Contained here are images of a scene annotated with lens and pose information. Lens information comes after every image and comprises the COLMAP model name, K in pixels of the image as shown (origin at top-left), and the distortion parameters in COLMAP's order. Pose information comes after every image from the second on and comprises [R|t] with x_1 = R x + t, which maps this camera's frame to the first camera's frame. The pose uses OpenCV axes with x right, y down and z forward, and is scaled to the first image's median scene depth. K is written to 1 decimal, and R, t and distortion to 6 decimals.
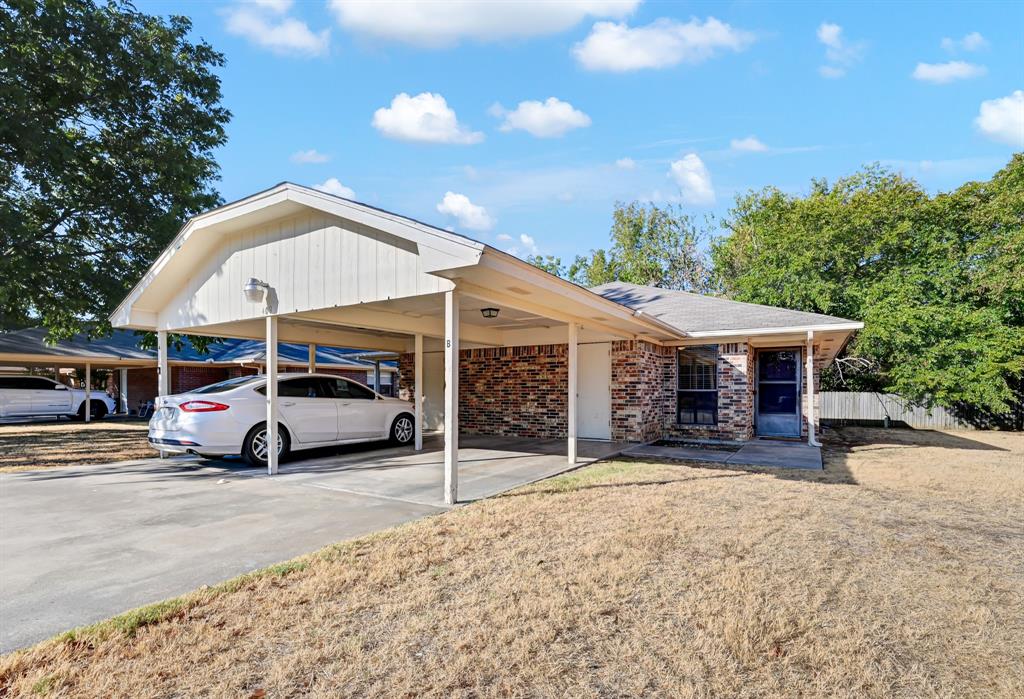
lens RADIAL K [[474.8, 0, 479.5], [0, 474.8, 391.7], [0, 0, 1]] dist [-0.004033, -0.000381]
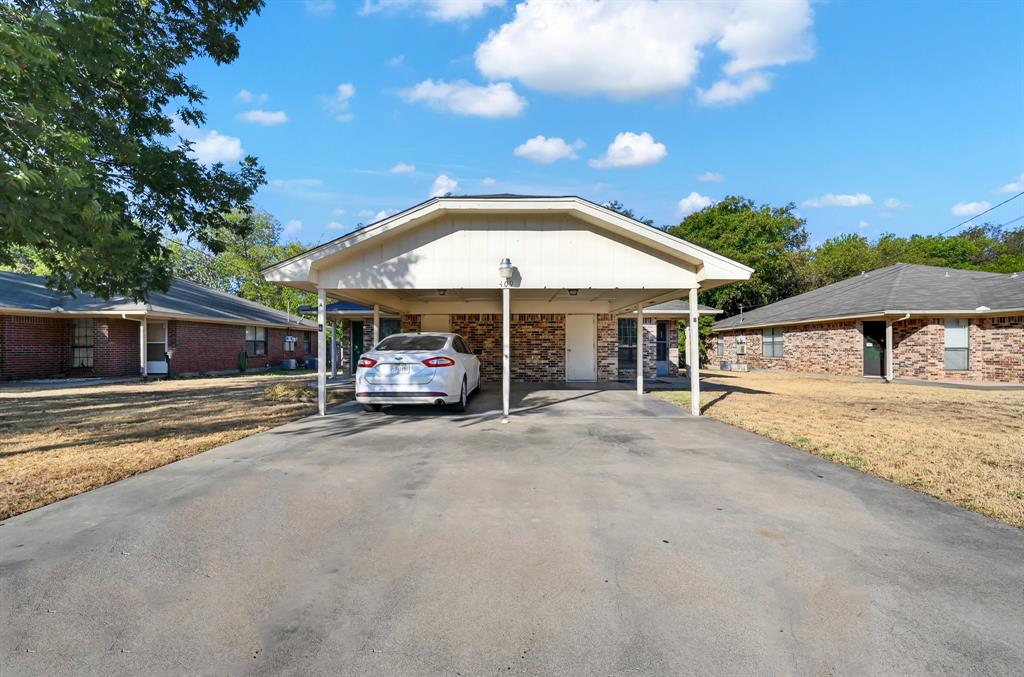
lens RADIAL K [[411.5, 0, 504.6], [0, 411.5, 346.0], [0, 0, 1]] dist [0.001865, -0.000092]
pose [[0.859875, -0.000918, 0.510504, -0.581502], [0.001577, 0.999998, -0.000858, -0.004555], [-0.510502, 0.001543, 0.859875, 0.041613]]
